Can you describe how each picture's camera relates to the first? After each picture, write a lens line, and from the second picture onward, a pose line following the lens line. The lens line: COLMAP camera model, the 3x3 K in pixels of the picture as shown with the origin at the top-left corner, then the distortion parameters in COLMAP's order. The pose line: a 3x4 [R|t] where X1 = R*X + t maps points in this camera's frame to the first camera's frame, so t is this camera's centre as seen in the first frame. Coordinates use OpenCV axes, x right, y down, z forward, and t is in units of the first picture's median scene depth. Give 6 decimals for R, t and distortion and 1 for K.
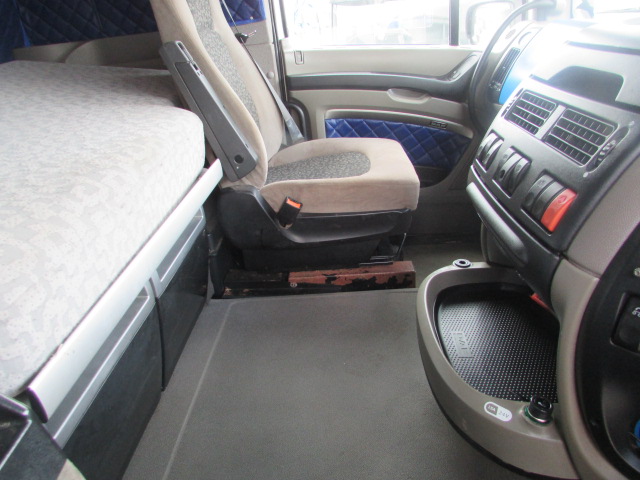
lens RADIAL K [[451.1, 0, 323.8], [0, 451.1, 238.4], [0, 0, 1]] dist [-0.038115, 0.009504]
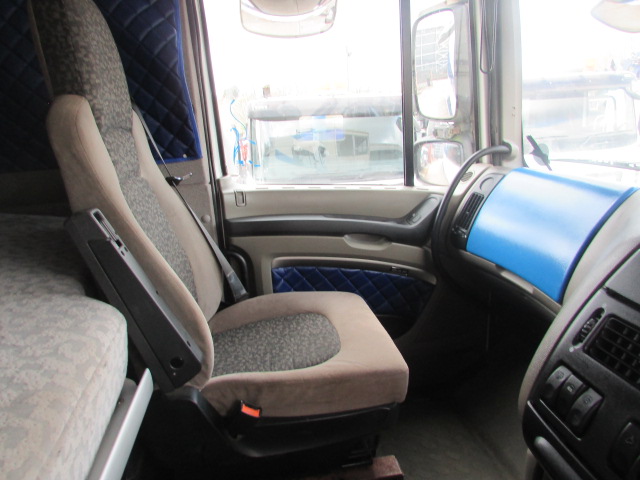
lens RADIAL K [[451.1, 0, 321.0], [0, 451.1, 240.0], [0, 0, 1]] dist [-0.038115, 0.009504]
pose [[0.982842, -0.011682, 0.184076, -0.077458], [0.049715, 0.977835, -0.203387, -0.176109], [-0.177621, 0.209049, 0.961639, 0.195432]]
